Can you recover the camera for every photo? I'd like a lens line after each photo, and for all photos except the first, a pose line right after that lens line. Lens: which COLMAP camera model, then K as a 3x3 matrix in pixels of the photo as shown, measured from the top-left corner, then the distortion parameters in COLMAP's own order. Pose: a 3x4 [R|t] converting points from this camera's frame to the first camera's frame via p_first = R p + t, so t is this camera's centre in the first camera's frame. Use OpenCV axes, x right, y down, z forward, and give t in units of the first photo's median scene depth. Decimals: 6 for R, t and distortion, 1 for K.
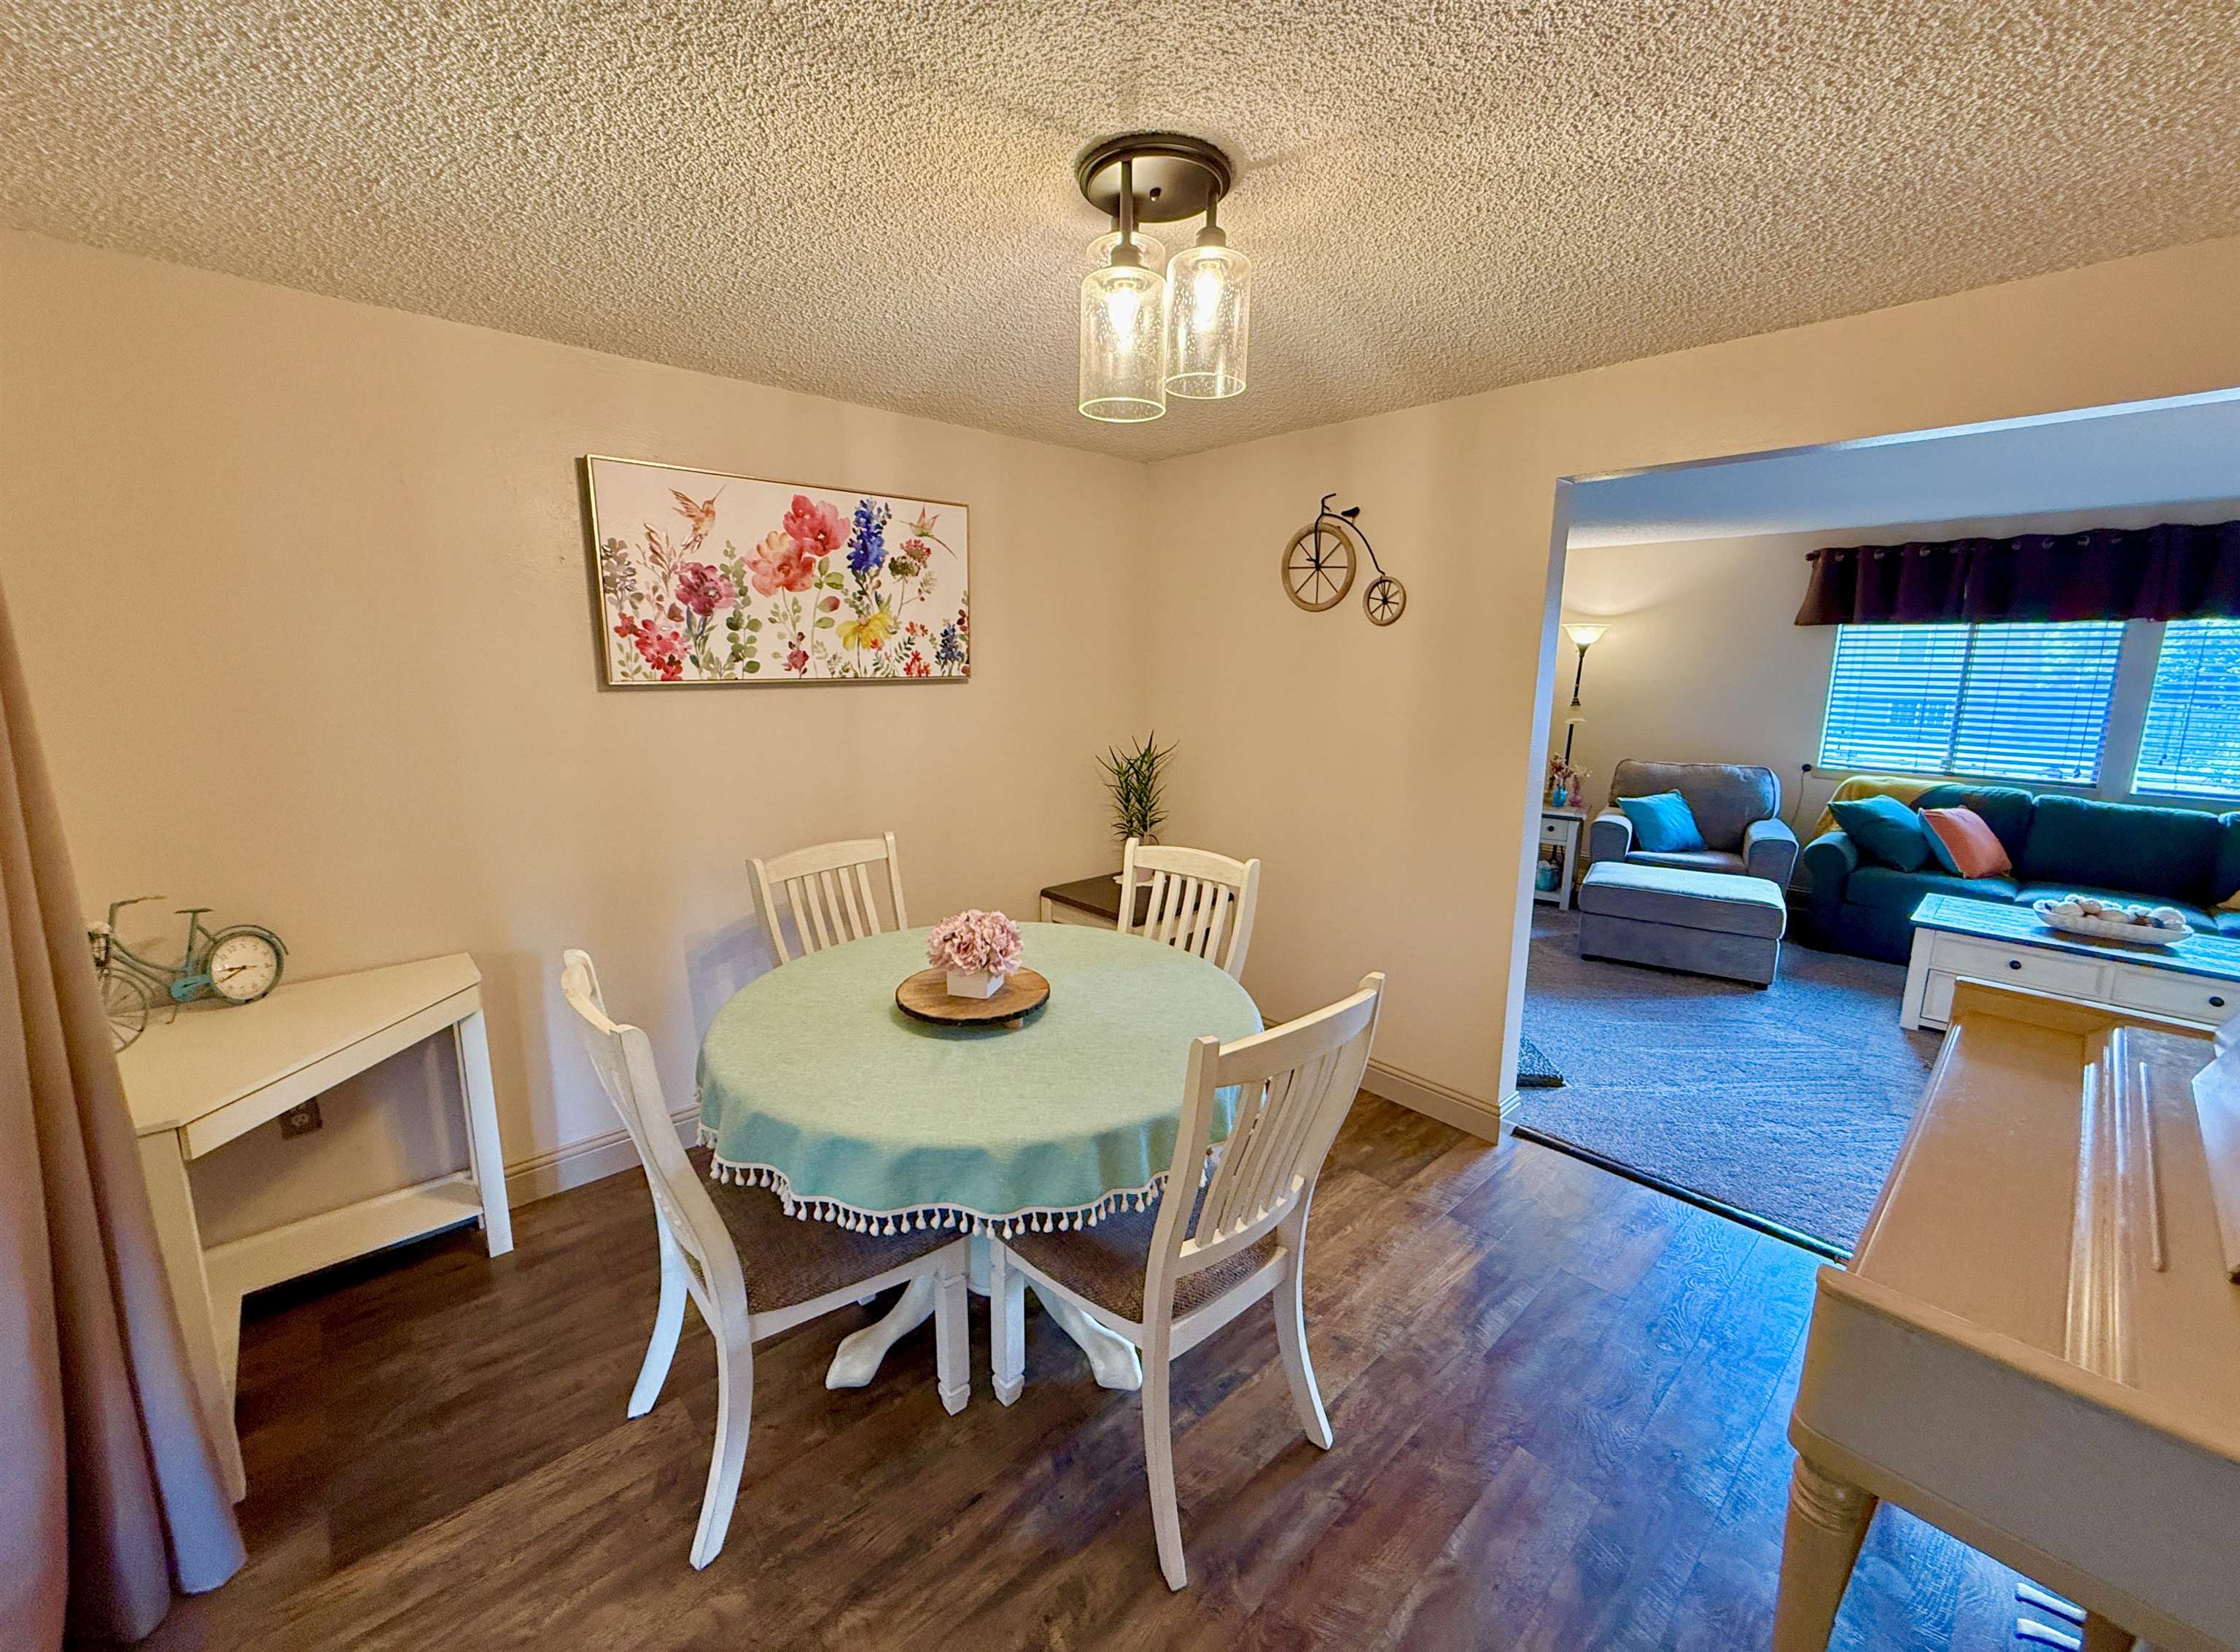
lens RADIAL K [[895.1, 0, 1115.2], [0, 895.1, 817.6], [0, 0, 1]] dist [0.002246, -0.000091]
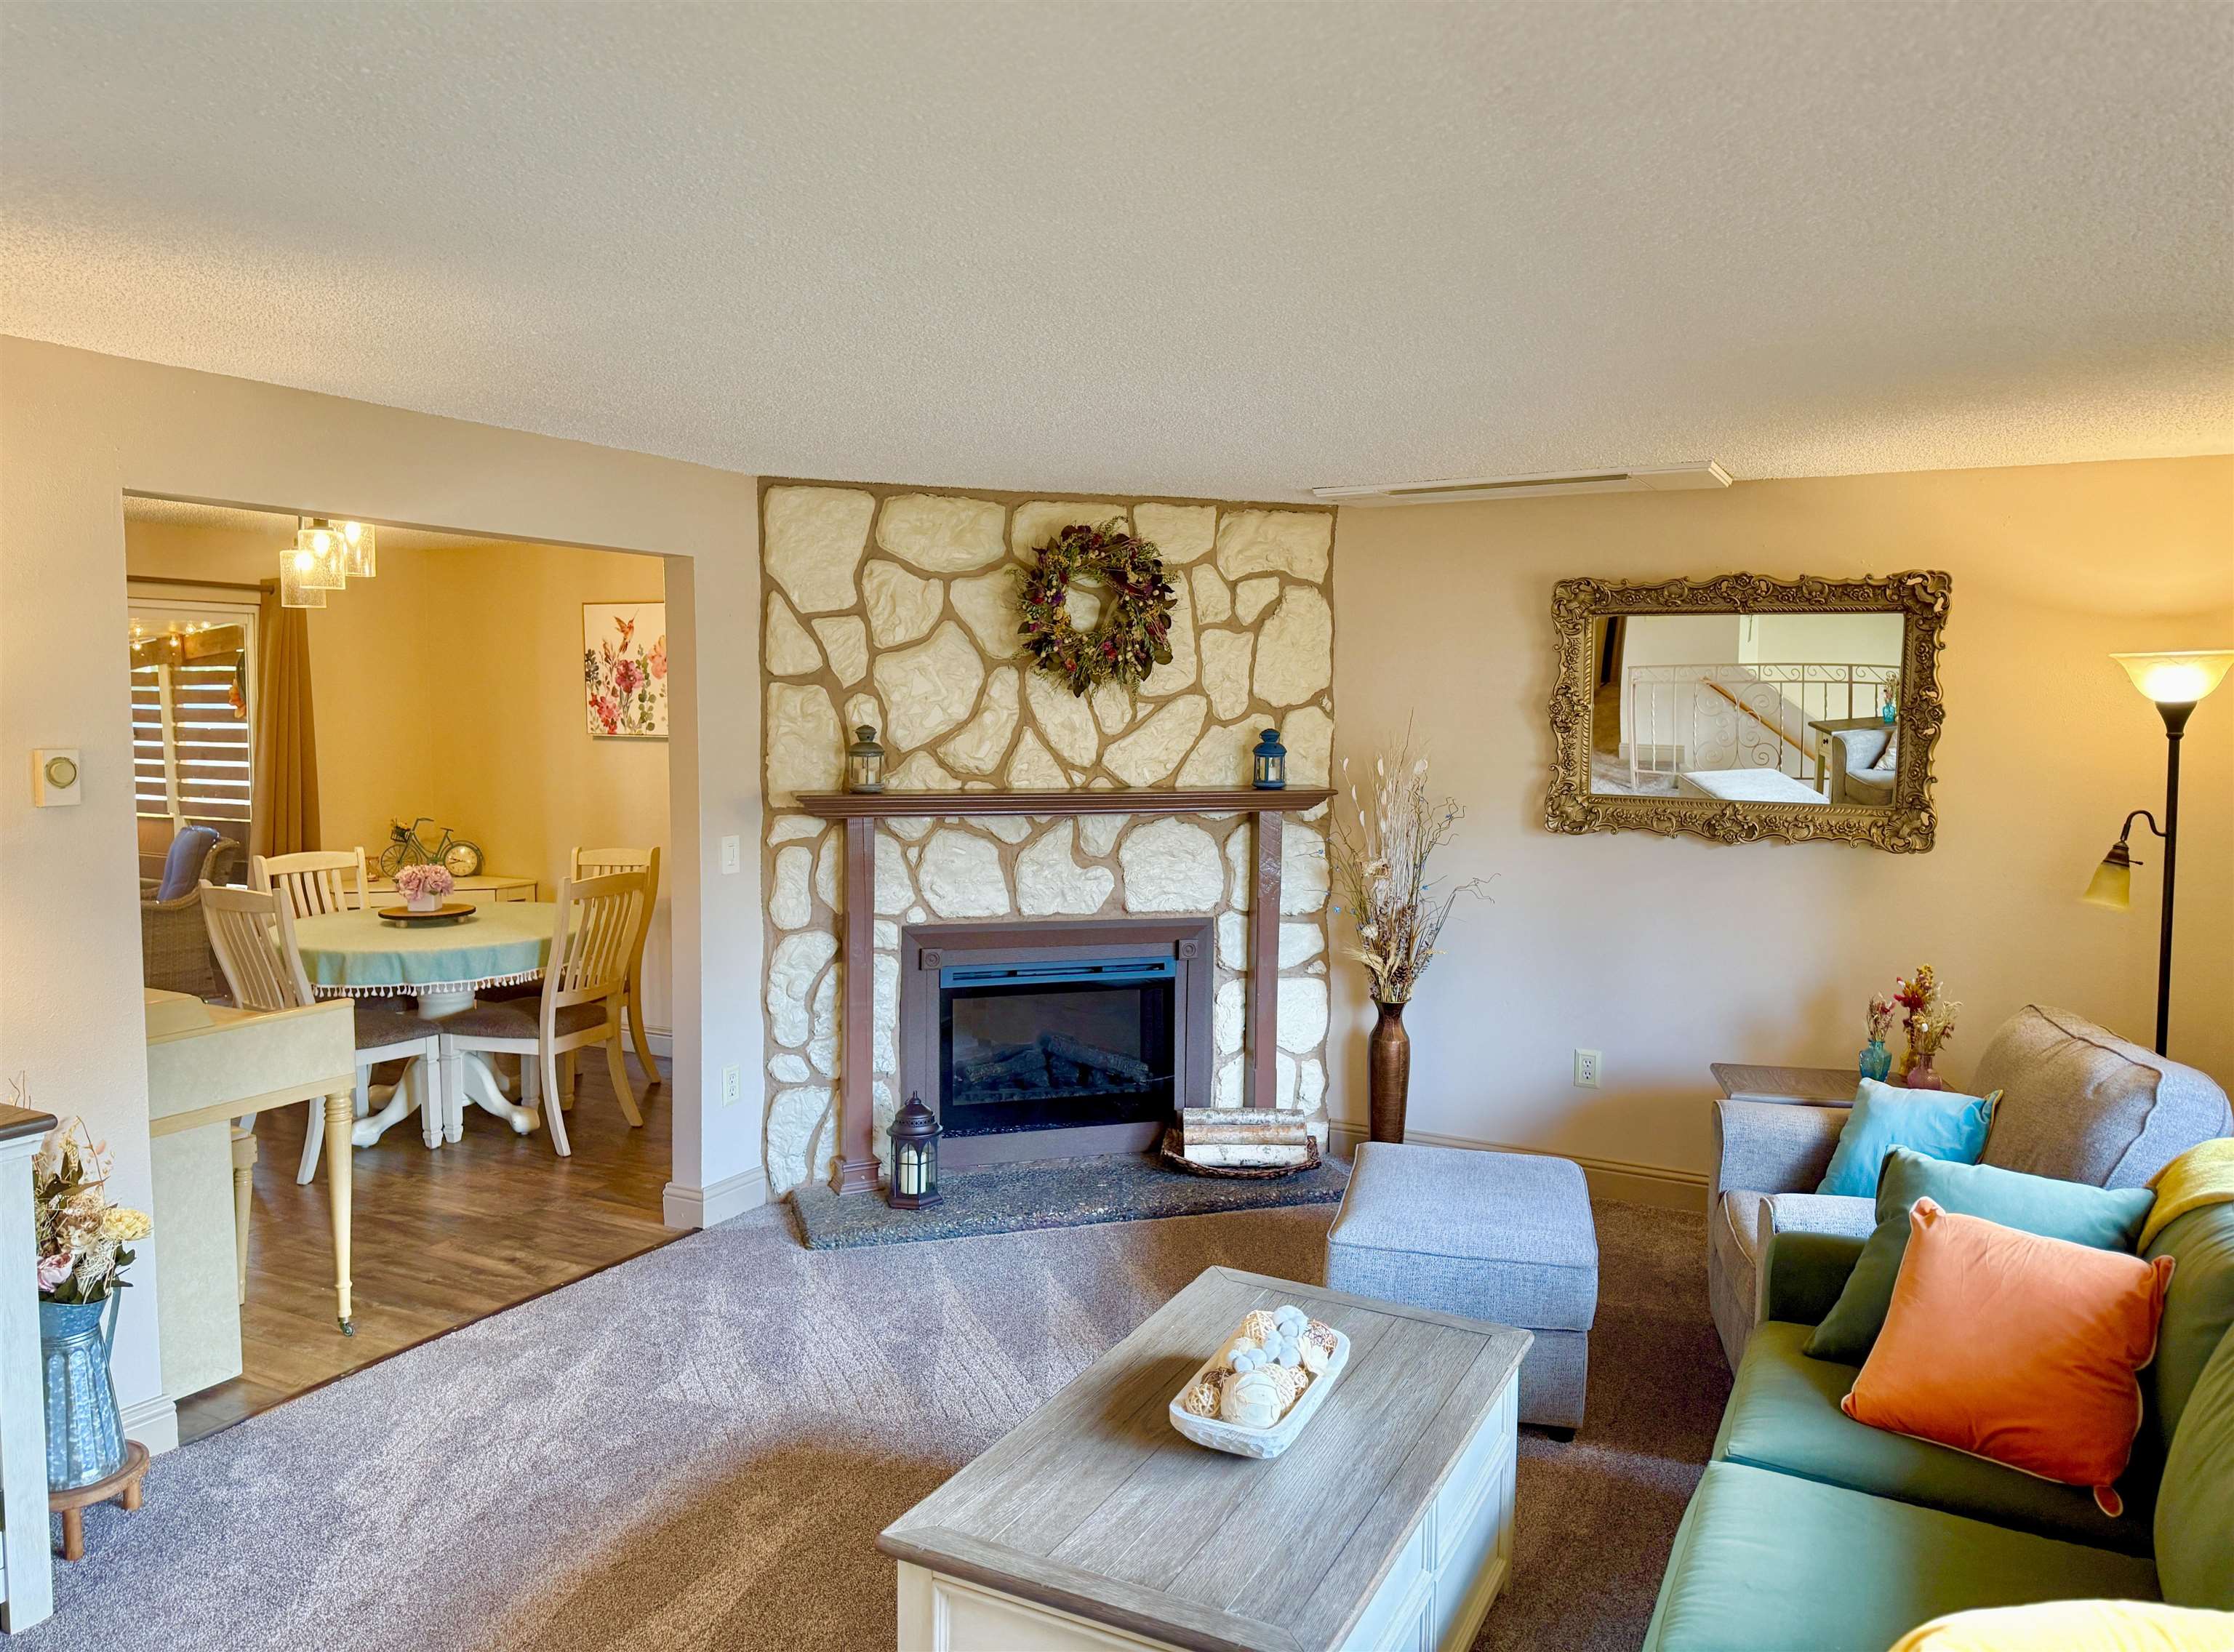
lens RADIAL K [[1566.8, 0, 1112.6], [0, 1566.8, 821.2], [0, 0, 1]] dist [0.073604, -0.086866]
pose [[0.336448, 0.064468, -0.939493, 2.234709], [-0.175615, 0.984448, 0.004662, -0.157178], [0.925182, 0.163420, 0.342537, 0.823923]]
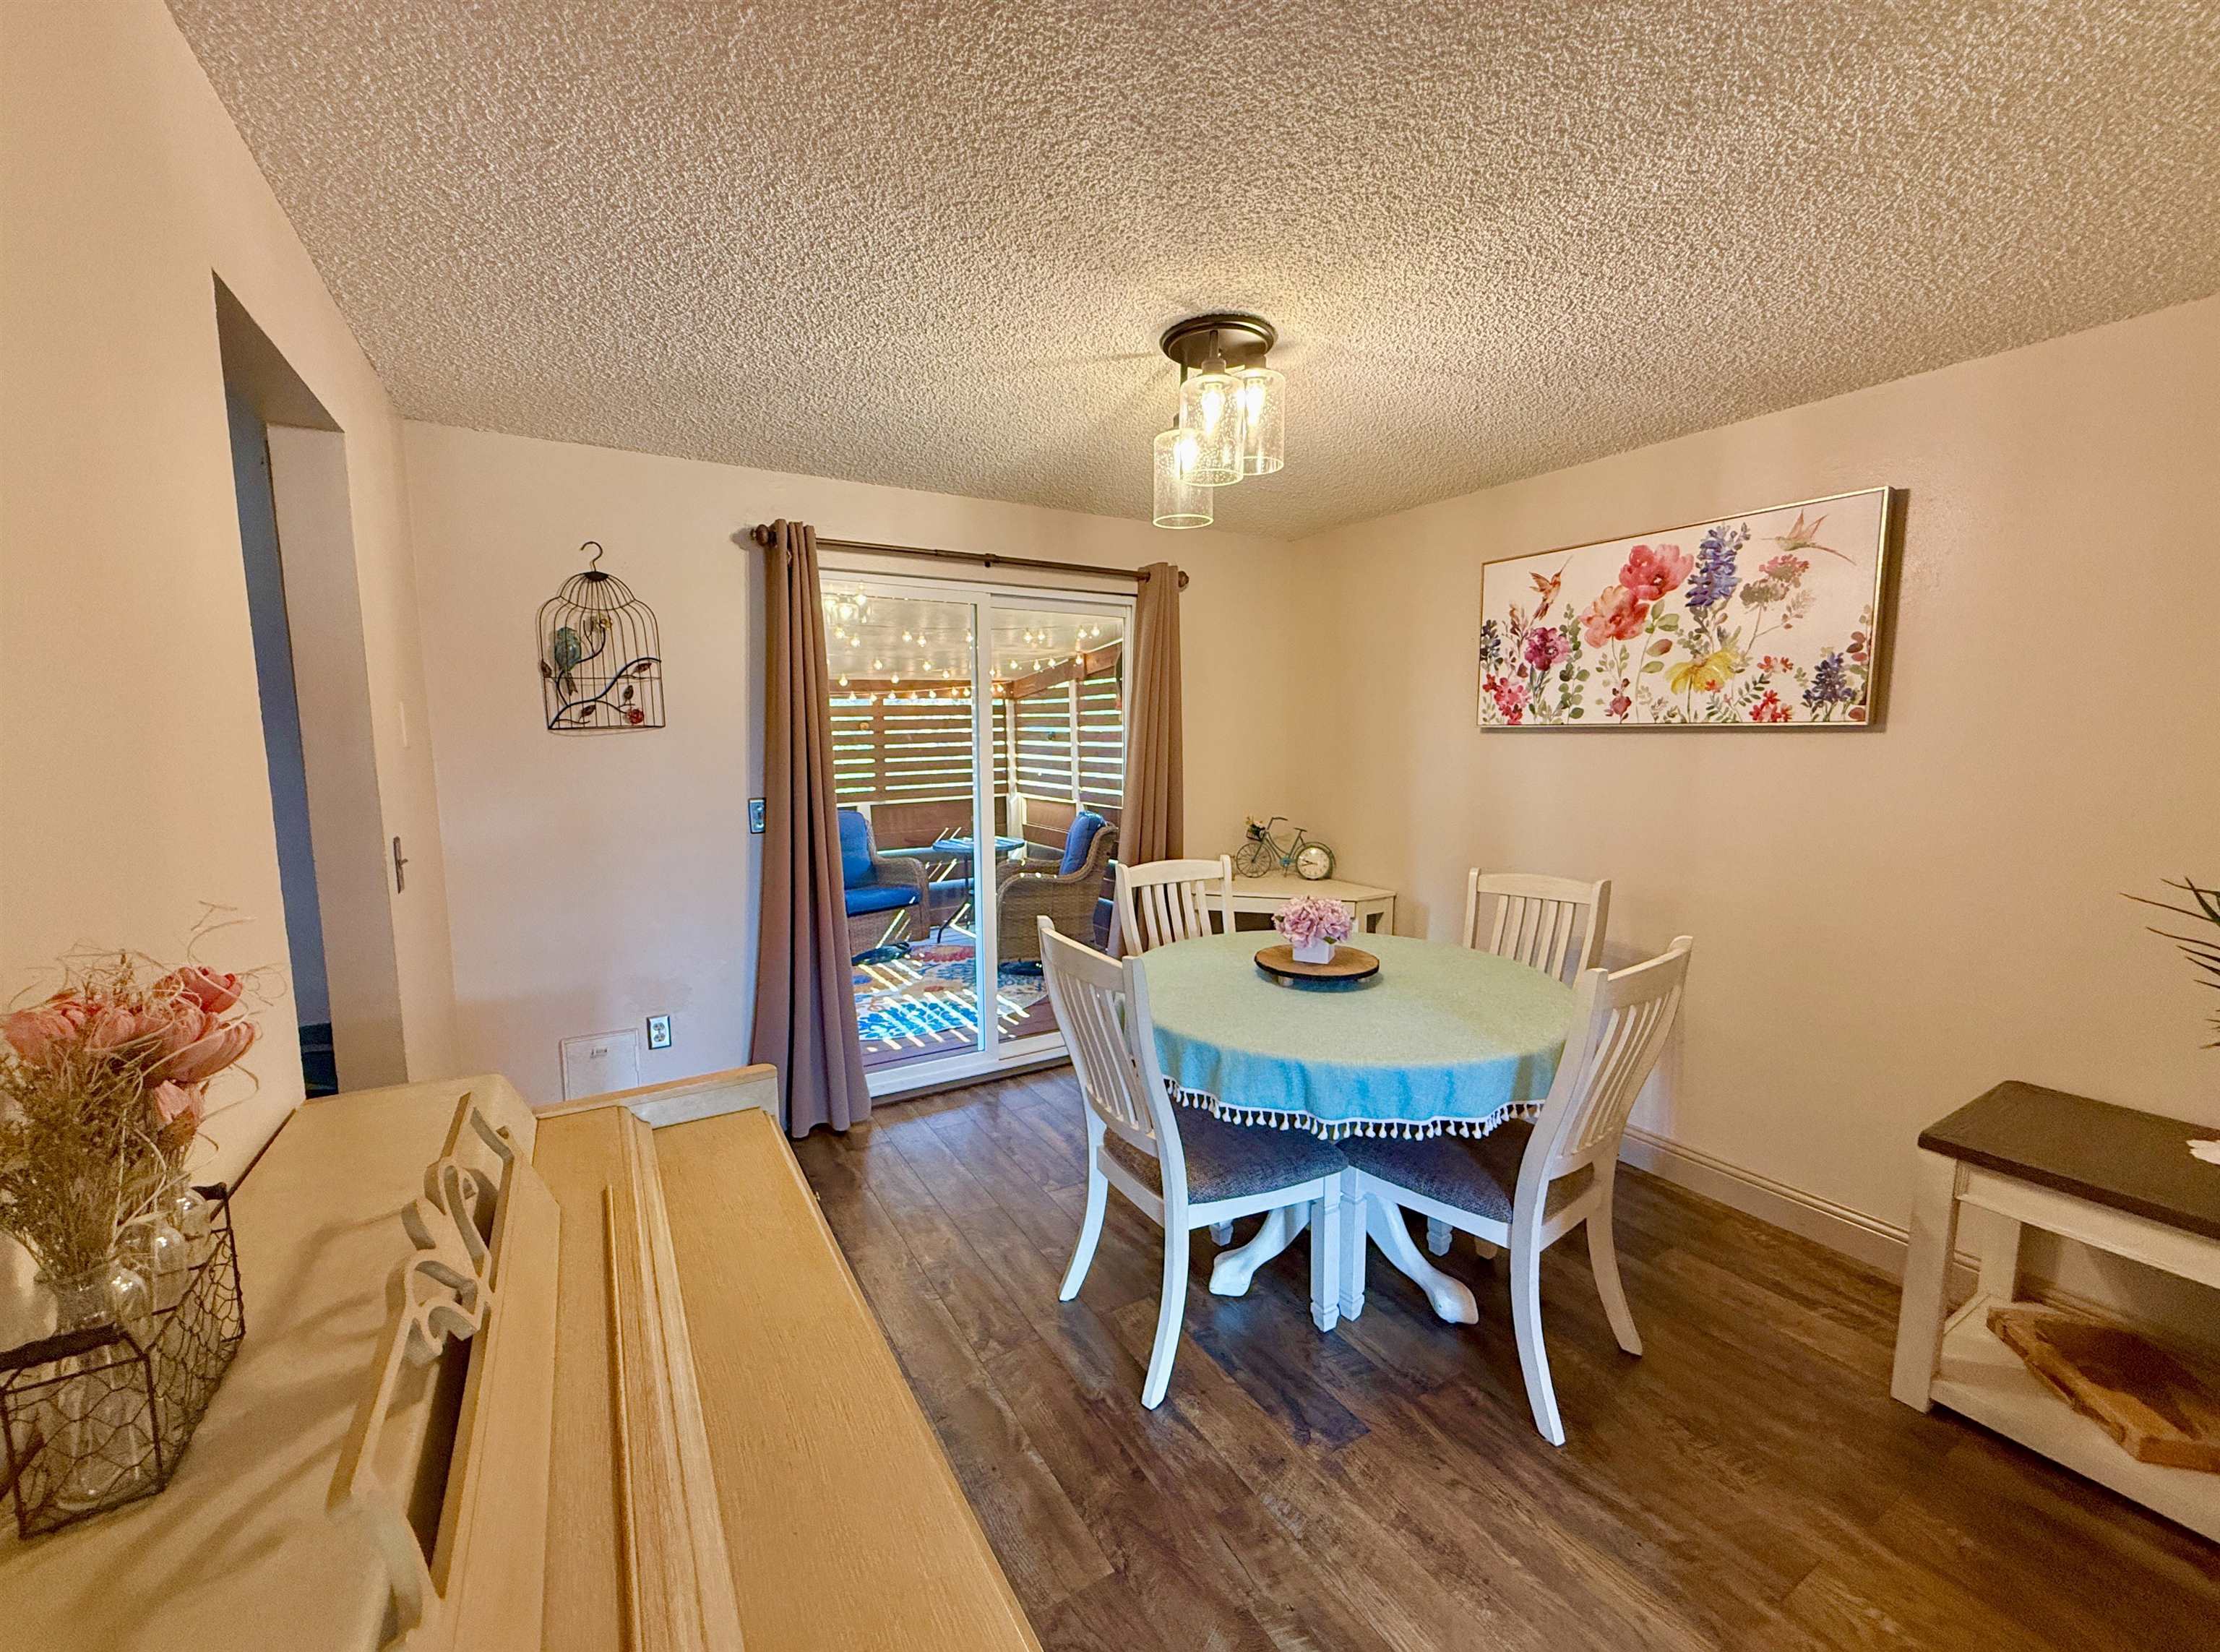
lens RADIAL K [[887.2, 0, 1089.2], [0, 887.2, 832.2], [0, 0, 1]] dist [0.002246, -0.000091]
pose [[-0.212981, 0.101833, -0.971735, 0.789385], [-0.179519, 0.973544, 0.141369, -0.070091], [0.960423, 0.204554, -0.189065, 0.644200]]
